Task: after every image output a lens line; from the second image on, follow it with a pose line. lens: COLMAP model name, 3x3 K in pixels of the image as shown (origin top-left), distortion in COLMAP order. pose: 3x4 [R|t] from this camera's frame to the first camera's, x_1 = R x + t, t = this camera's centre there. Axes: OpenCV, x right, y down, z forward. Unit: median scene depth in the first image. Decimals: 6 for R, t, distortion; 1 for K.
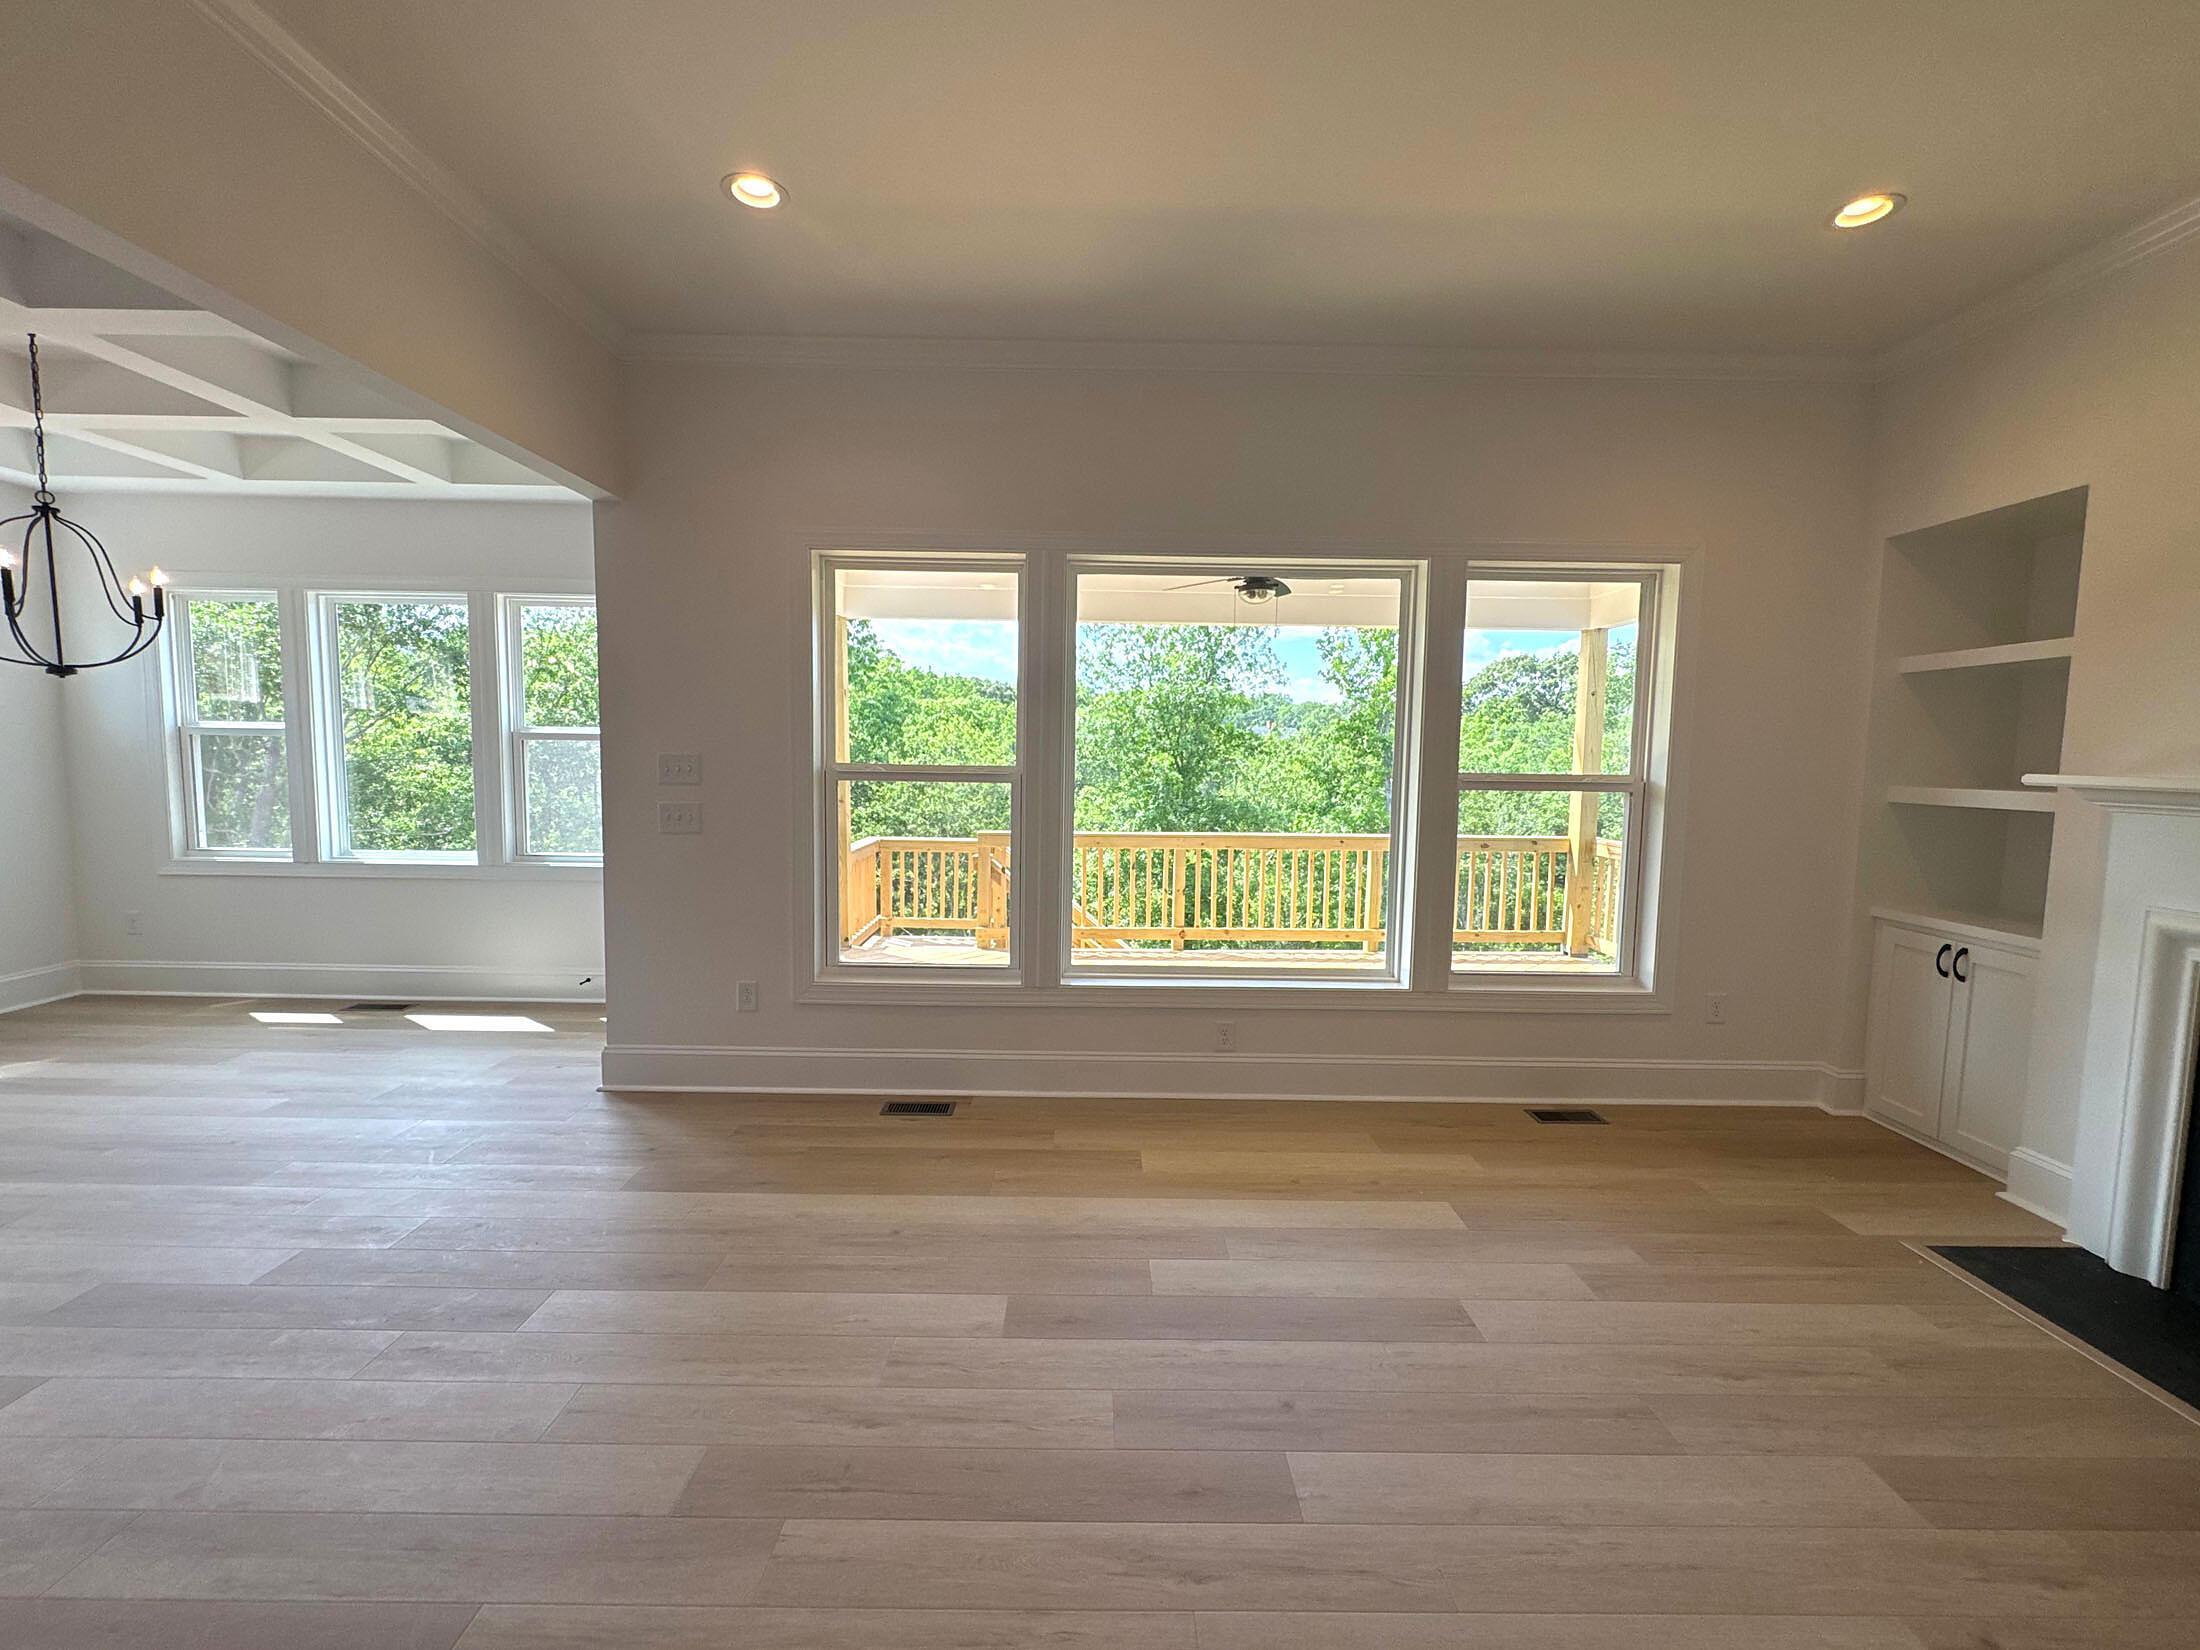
lens RADIAL K [[911.8, 0, 1100.0], [0, 911.8, 825.0], [0, 0, 1]] dist [-0.000196, 0.000296]
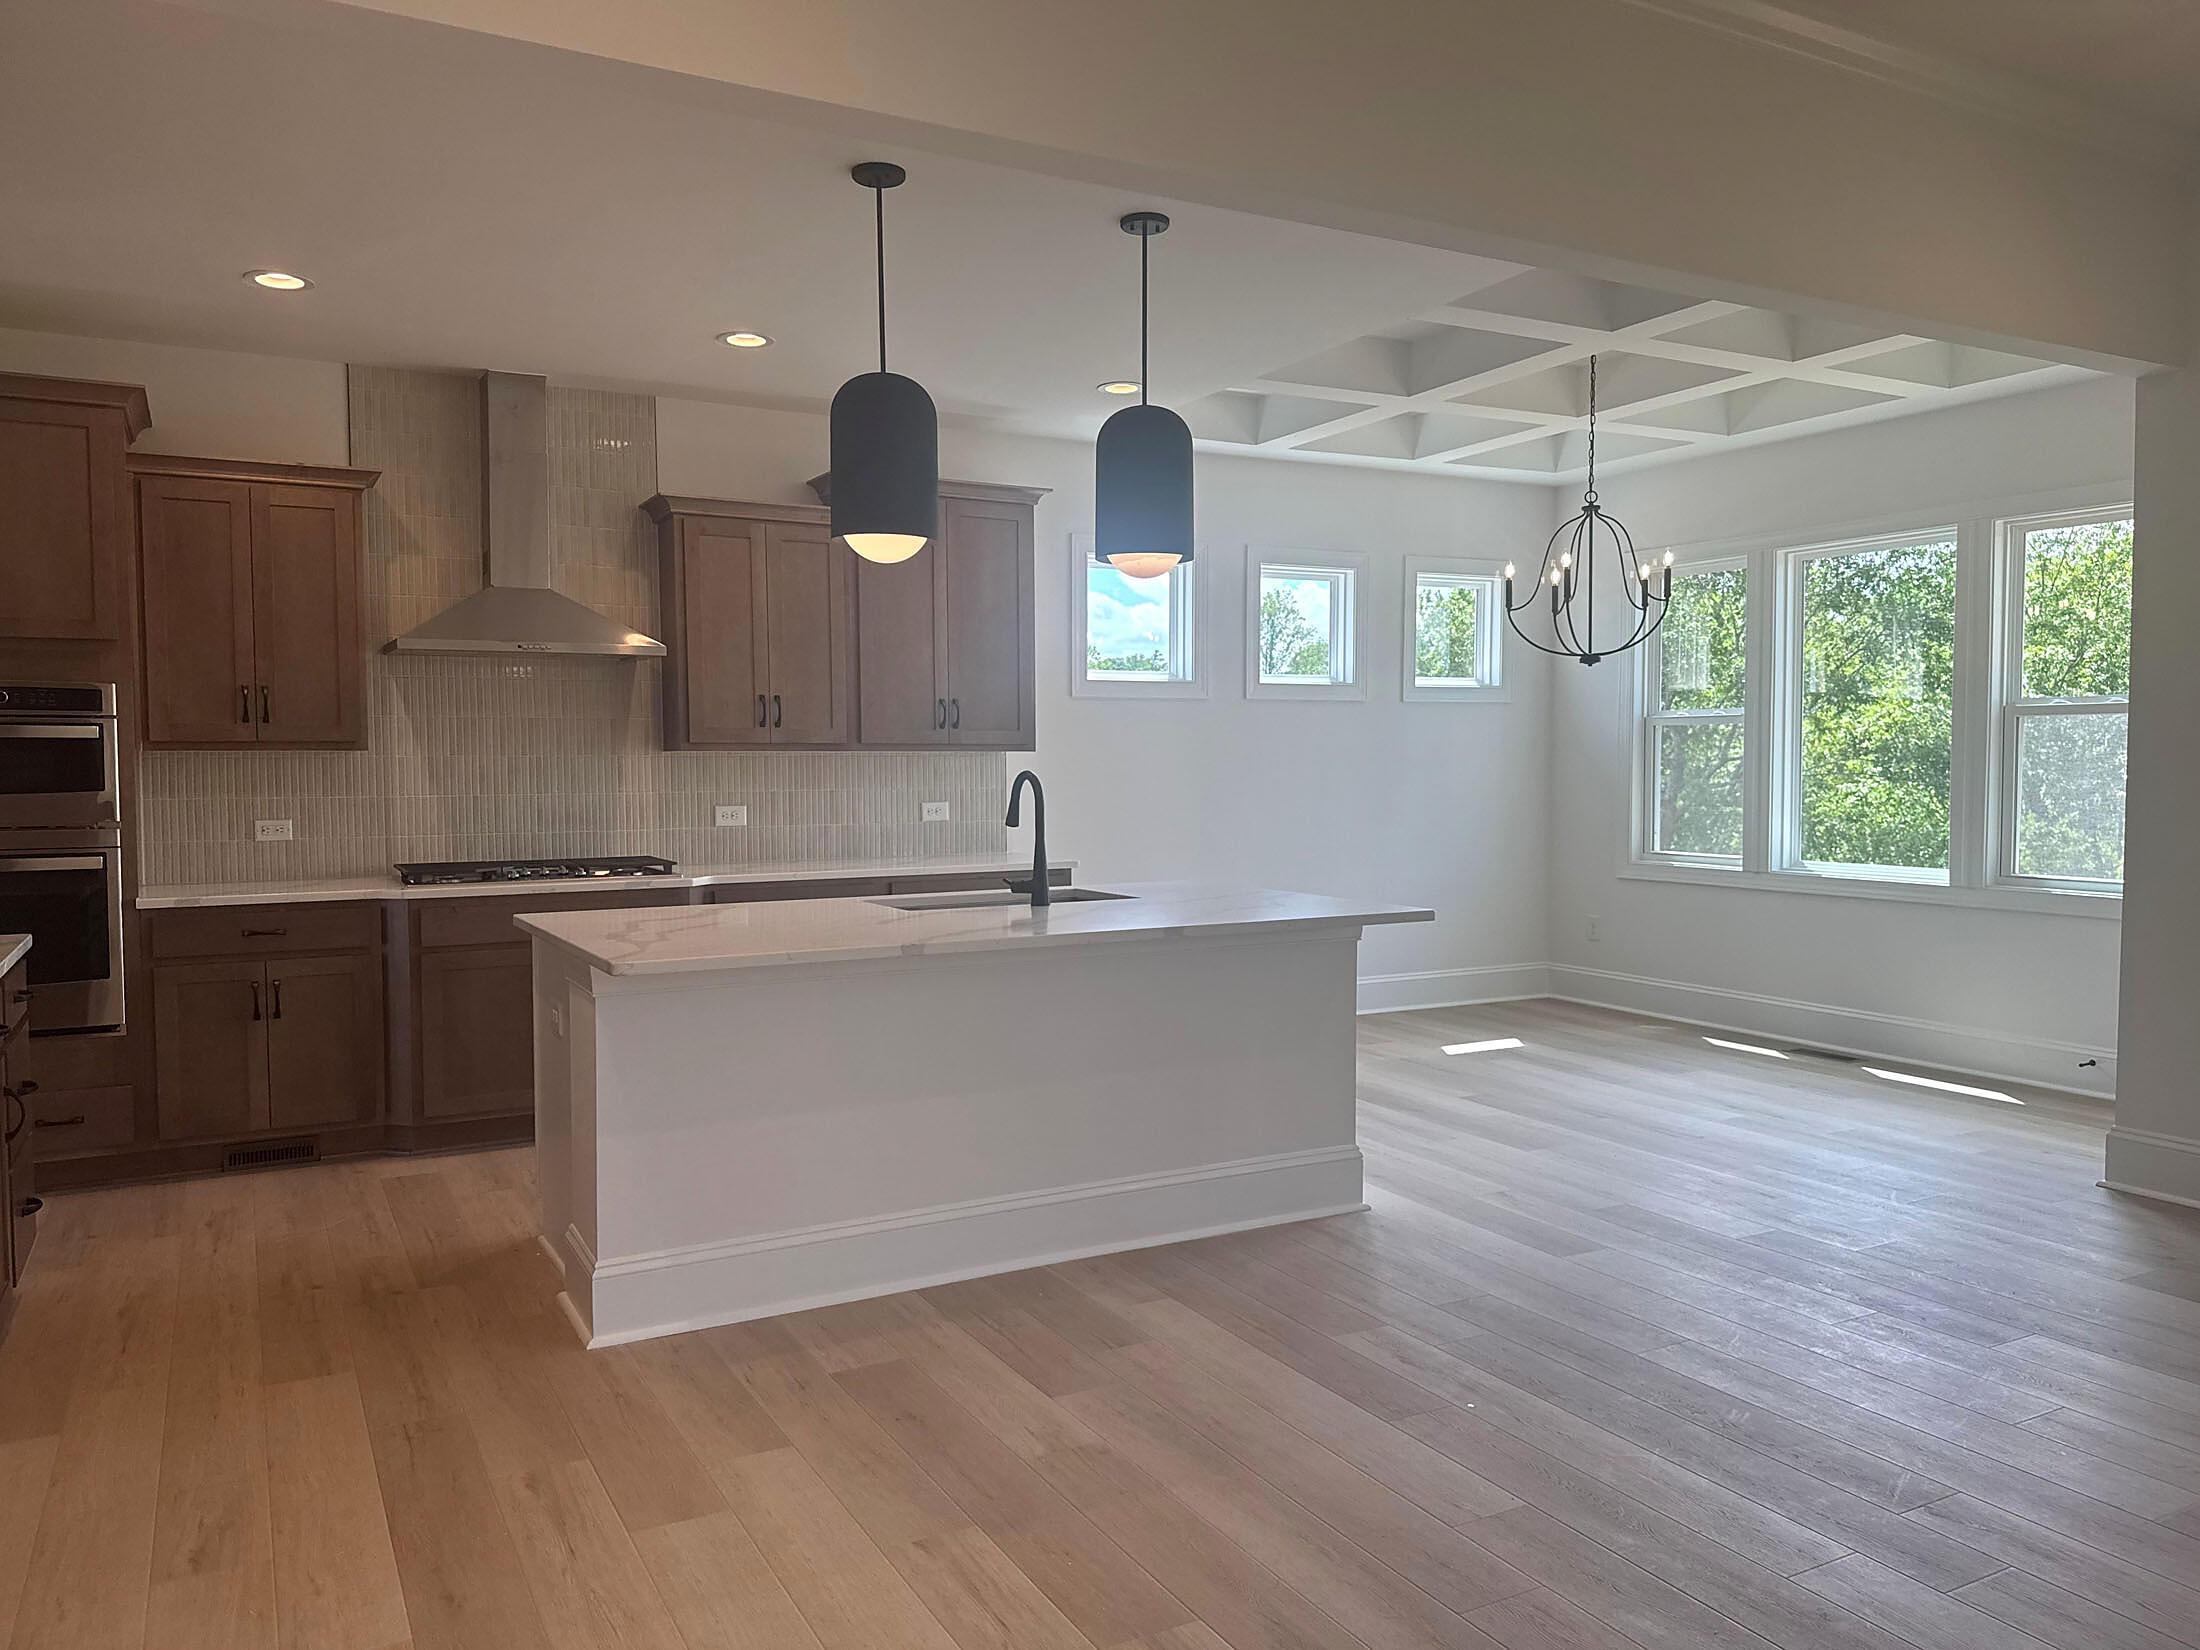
lens RADIAL K [[1567.7, 0, 1109.3], [0, 1567.7, 822.1], [0, 0, 1]] dist [0.040332, -0.048264]
pose [[0.475965, 0.021446, -0.879203, 0.155074], [-0.061517, 0.998066, -0.008958, 0.054911], [0.877310, 0.058349, 0.476363, -0.271987]]
